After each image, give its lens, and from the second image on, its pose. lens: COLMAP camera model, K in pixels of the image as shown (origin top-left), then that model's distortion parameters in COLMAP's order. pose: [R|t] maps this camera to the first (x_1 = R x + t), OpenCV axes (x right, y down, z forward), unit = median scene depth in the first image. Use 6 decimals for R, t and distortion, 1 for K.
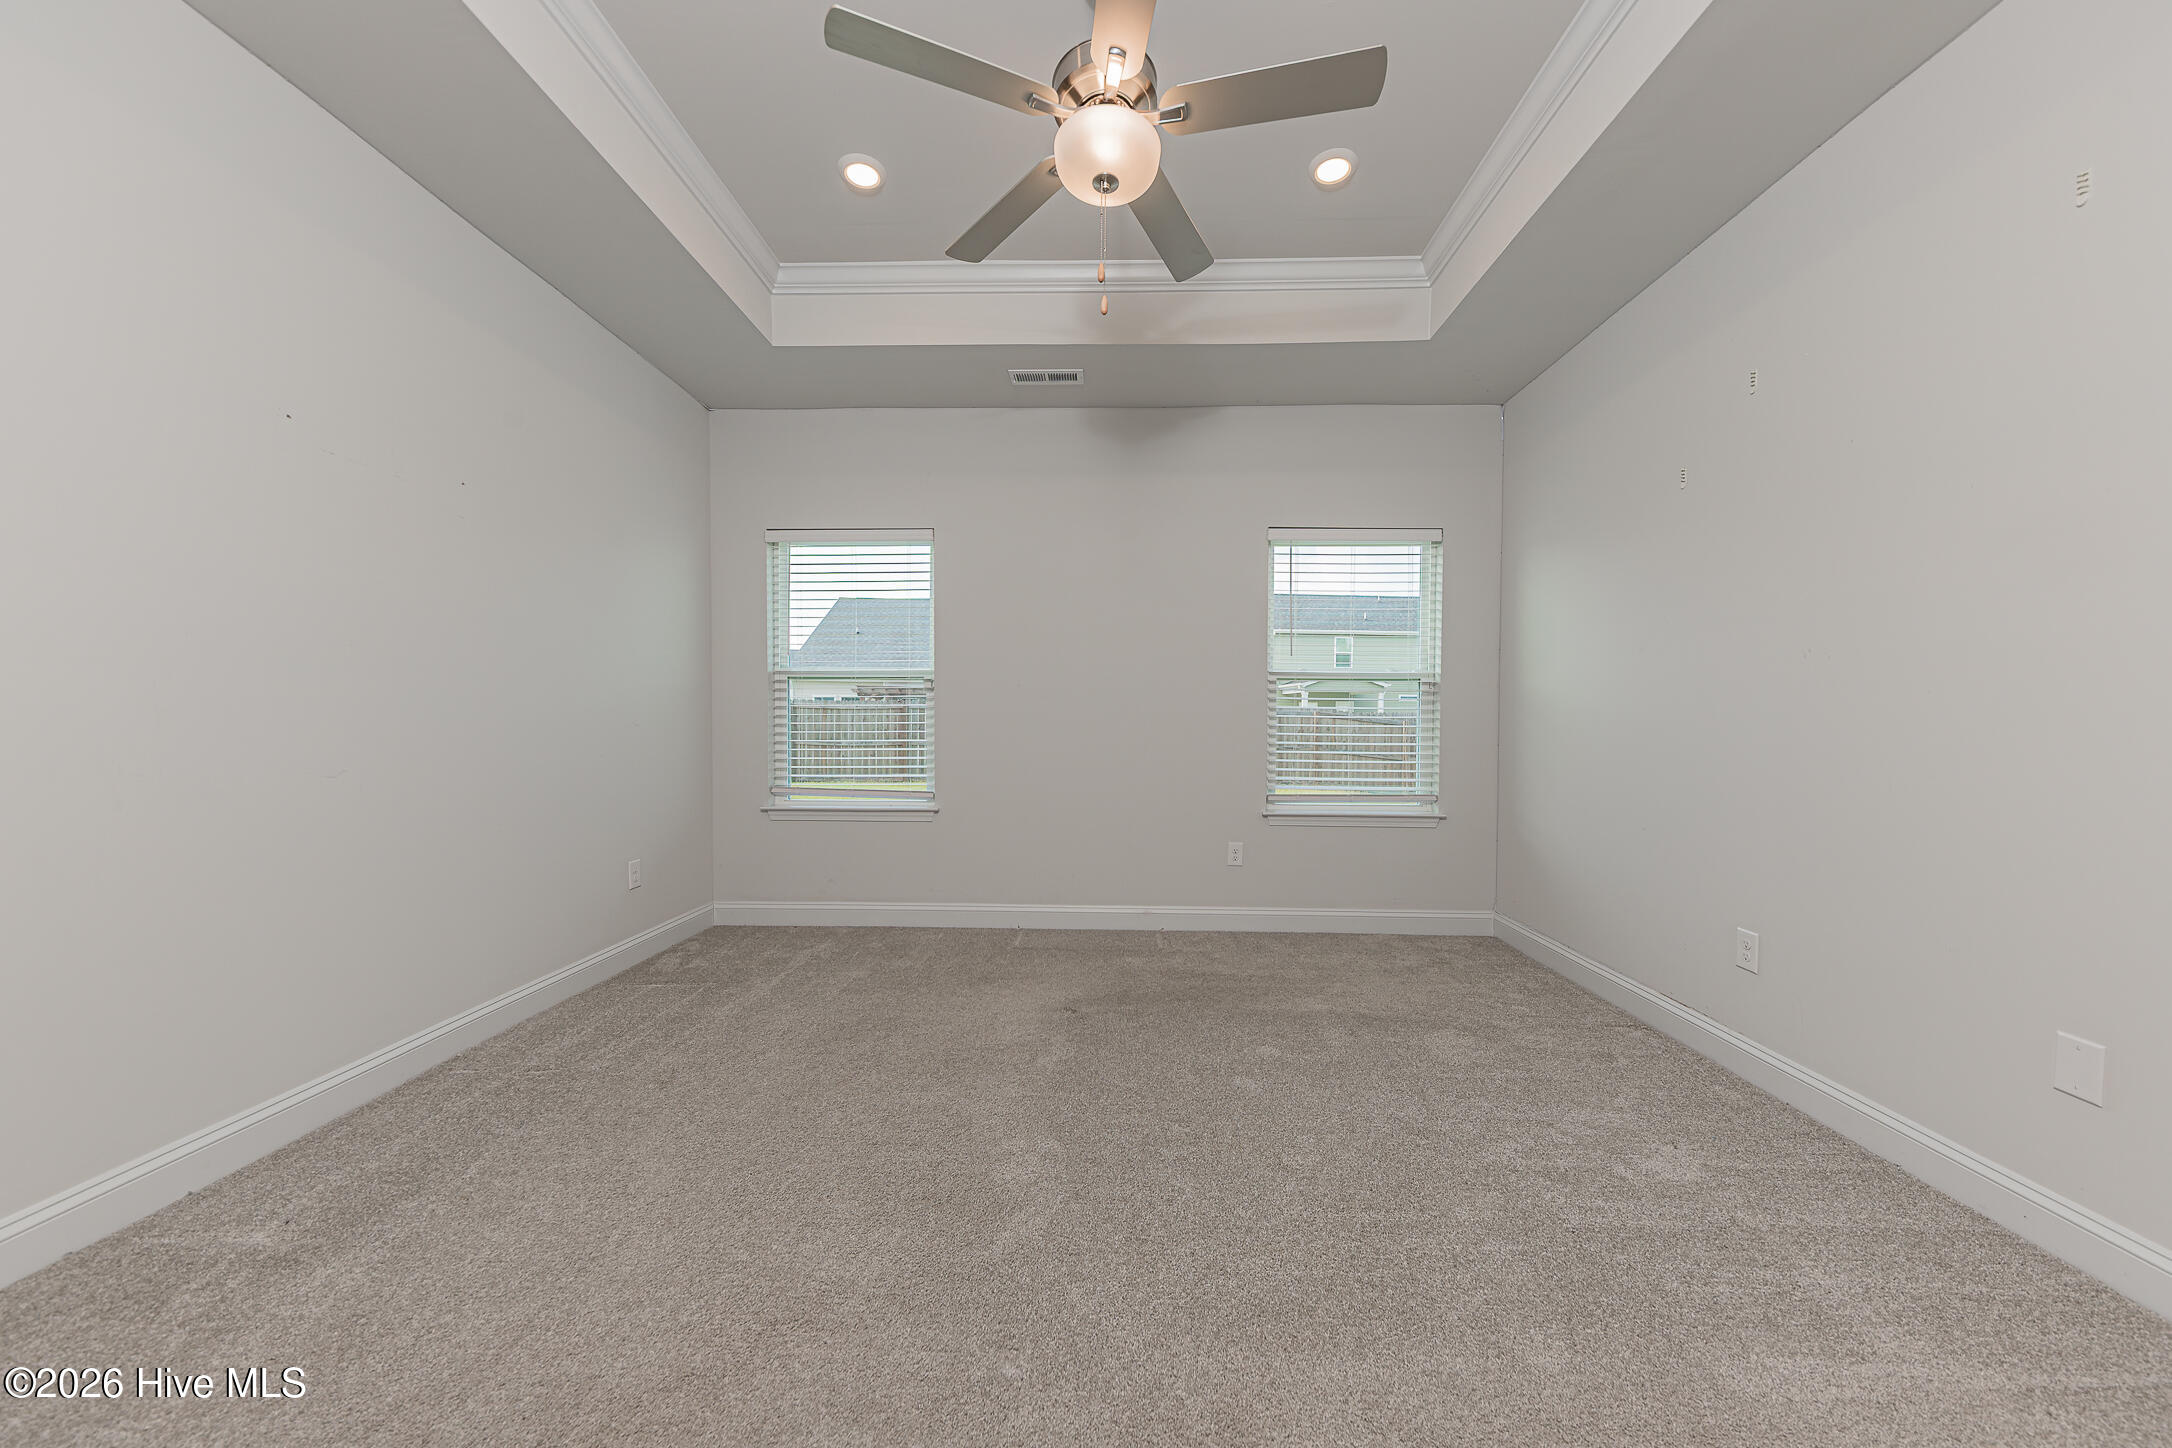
lens RADIAL K [[766.1, 0, 1082.9], [0, 766.1, 734.3], [0, 0, 1]] dist [0.001797, -0.000129]
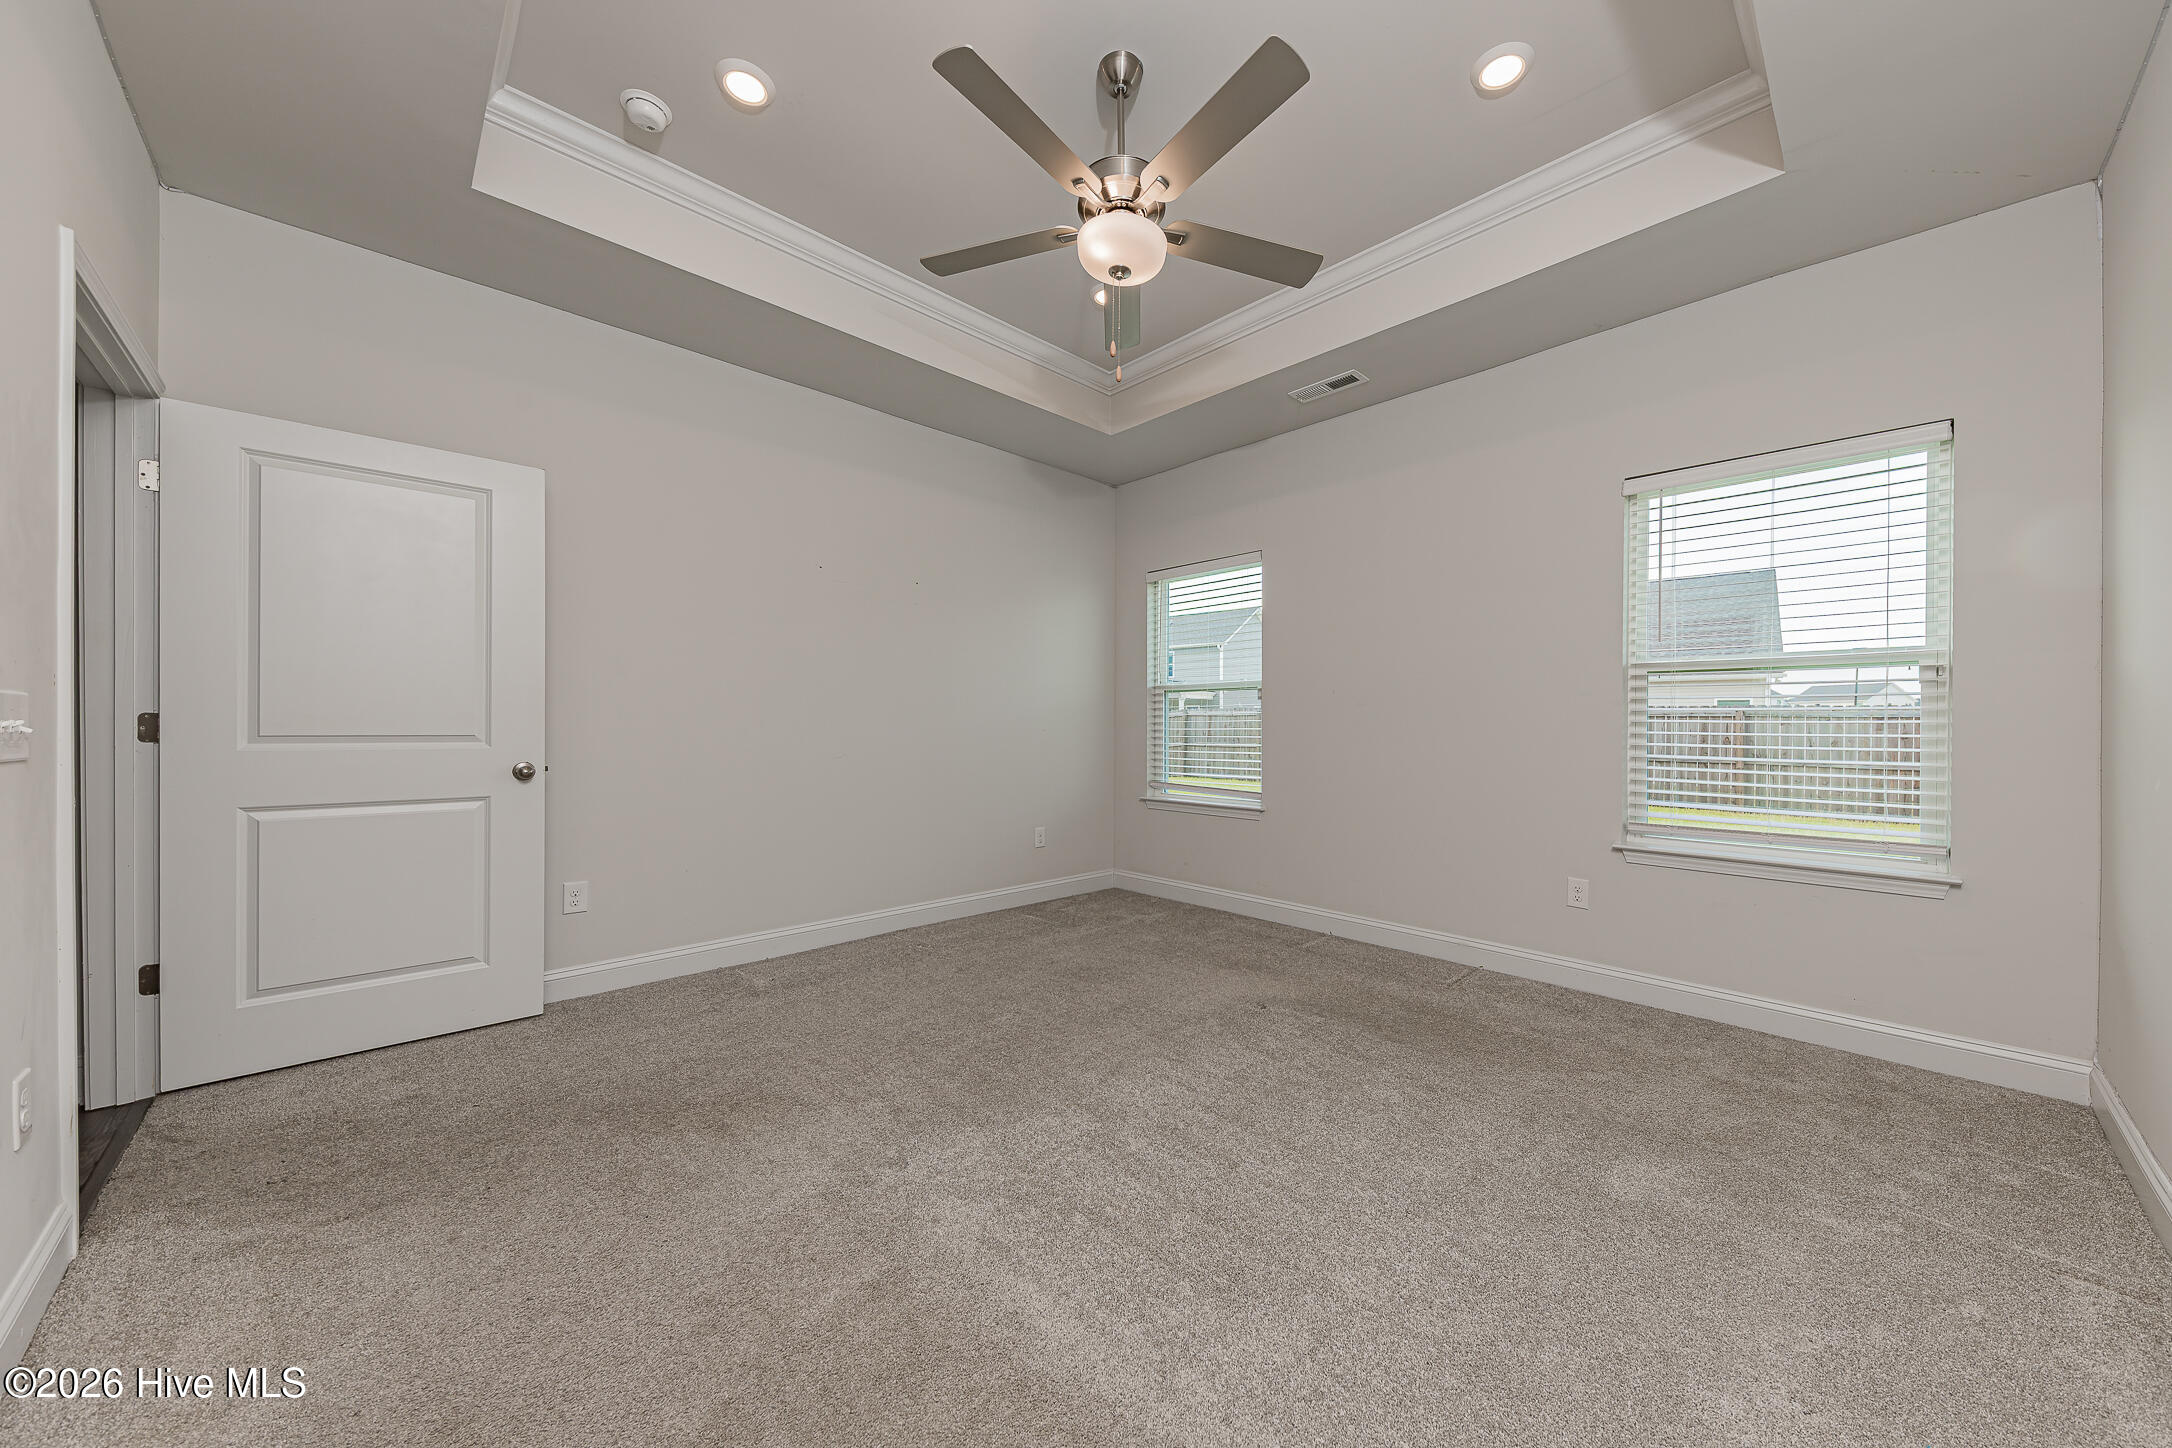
lens RADIAL K [[752.0, 0, 1086.0], [0, 752.0, 724.0], [0, 0, 1]] dist [-0.000828, -0.000109]
pose [[0.710396, -0.002410, -0.703798, 0.395775], [-0.012165, 0.999803, -0.015703, -0.002156], [0.703697, 0.019717, 0.710227, 0.076290]]
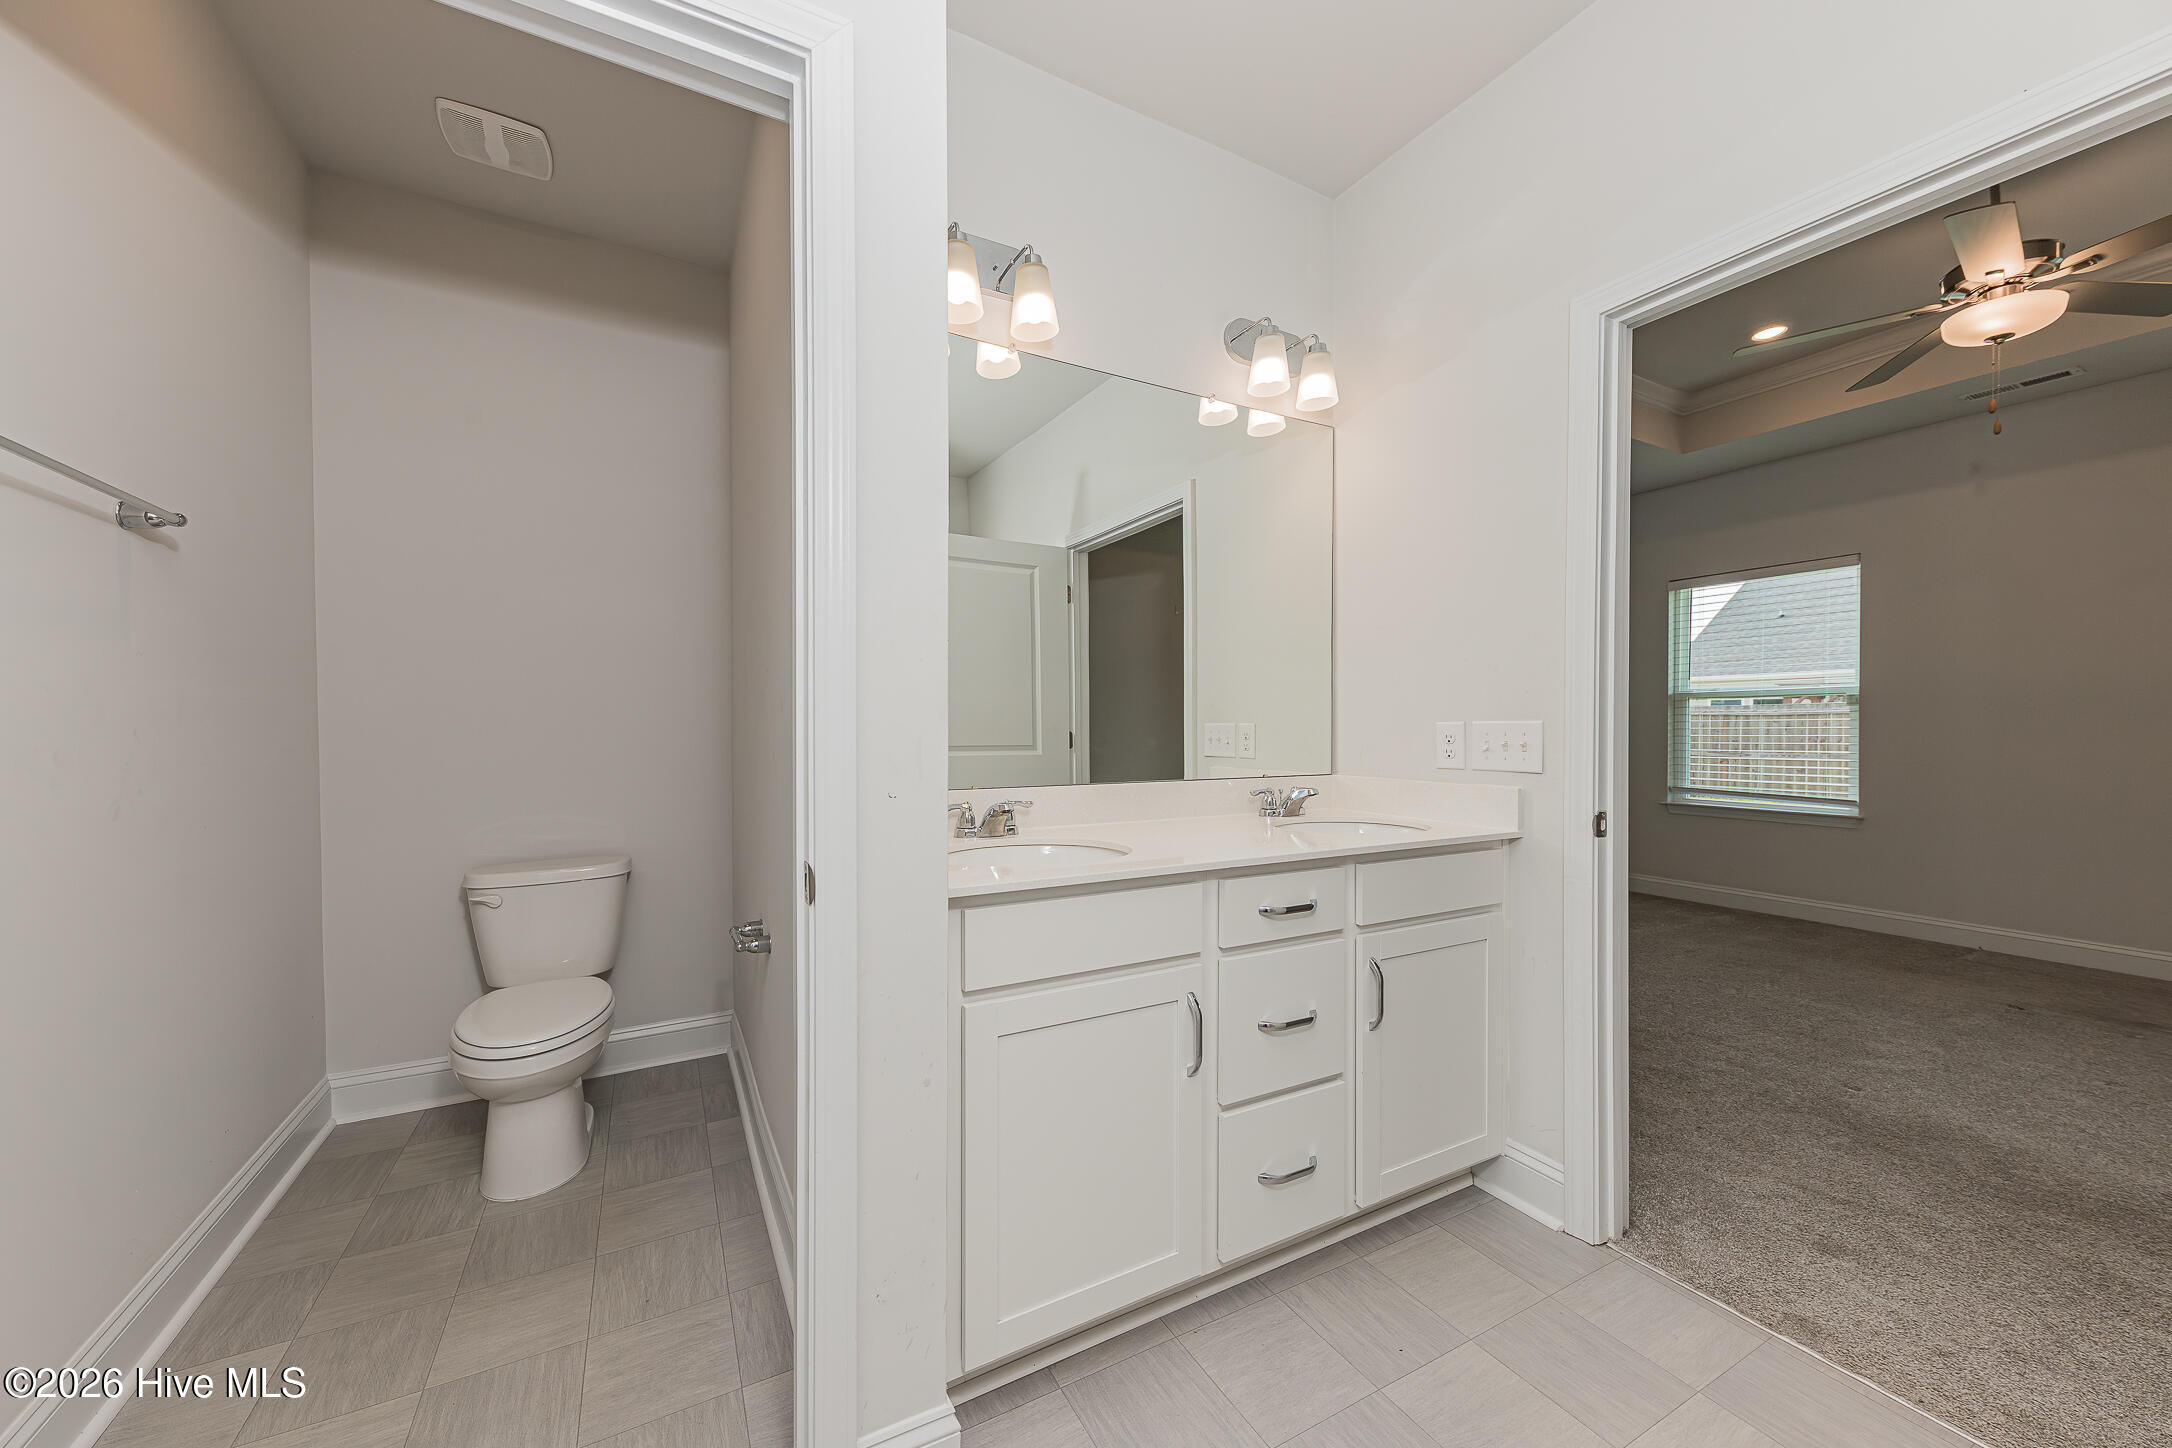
lens RADIAL K [[766.1, 0, 1082.9], [0, 766.1, 734.3], [0, 0, 1]] dist [0.001797, -0.000129]
pose [[0.520567, 0.006794, -0.853794, 0.175827], [-0.017390, 0.999845, -0.002647, 0.007634], [0.853644, 0.016225, 0.520604, -0.527175]]
